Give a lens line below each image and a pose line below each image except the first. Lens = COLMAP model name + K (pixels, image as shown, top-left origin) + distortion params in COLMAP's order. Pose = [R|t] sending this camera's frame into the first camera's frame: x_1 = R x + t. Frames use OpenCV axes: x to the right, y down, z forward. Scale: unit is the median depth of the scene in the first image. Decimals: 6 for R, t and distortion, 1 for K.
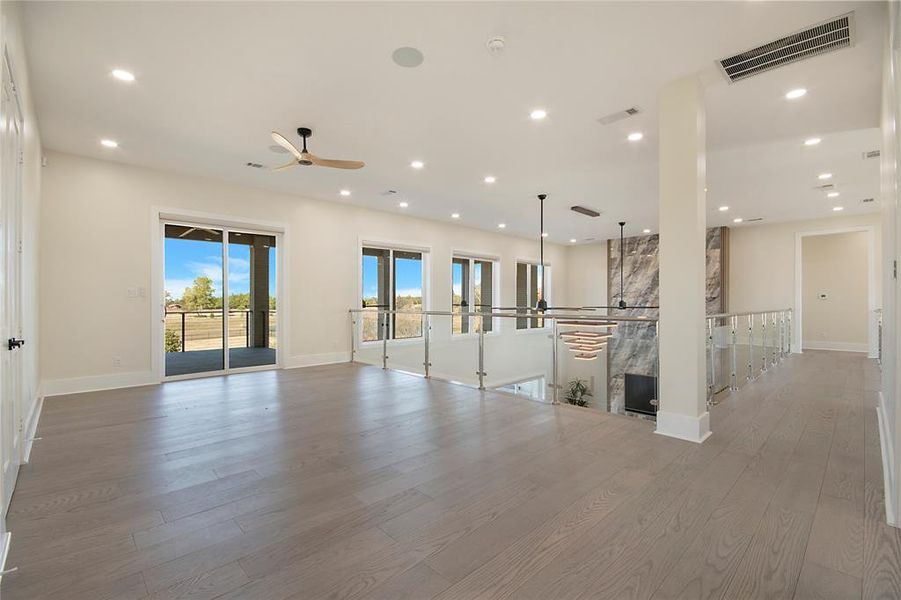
lens RADIAL K [[404.5, 0, 450.9], [0, 404.5, 298.7], [0, 0, 1]] dist [0.009274, -0.001383]
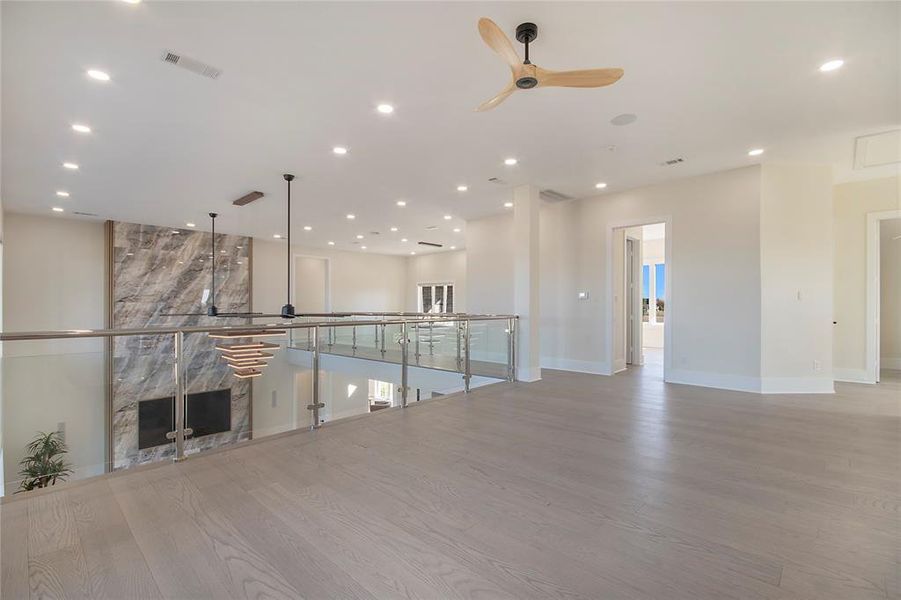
lens RADIAL K [[427.4, 0, 459.5], [0, 427.4, 306.4], [0, 0, 1]] dist [-0.001789, -0.001831]
pose [[-0.081002, 0.001672, 0.996713, -0.589862], [-0.006074, 0.999979, -0.002171, 0.004647], [-0.996695, -0.006229, -0.080990, 0.651029]]
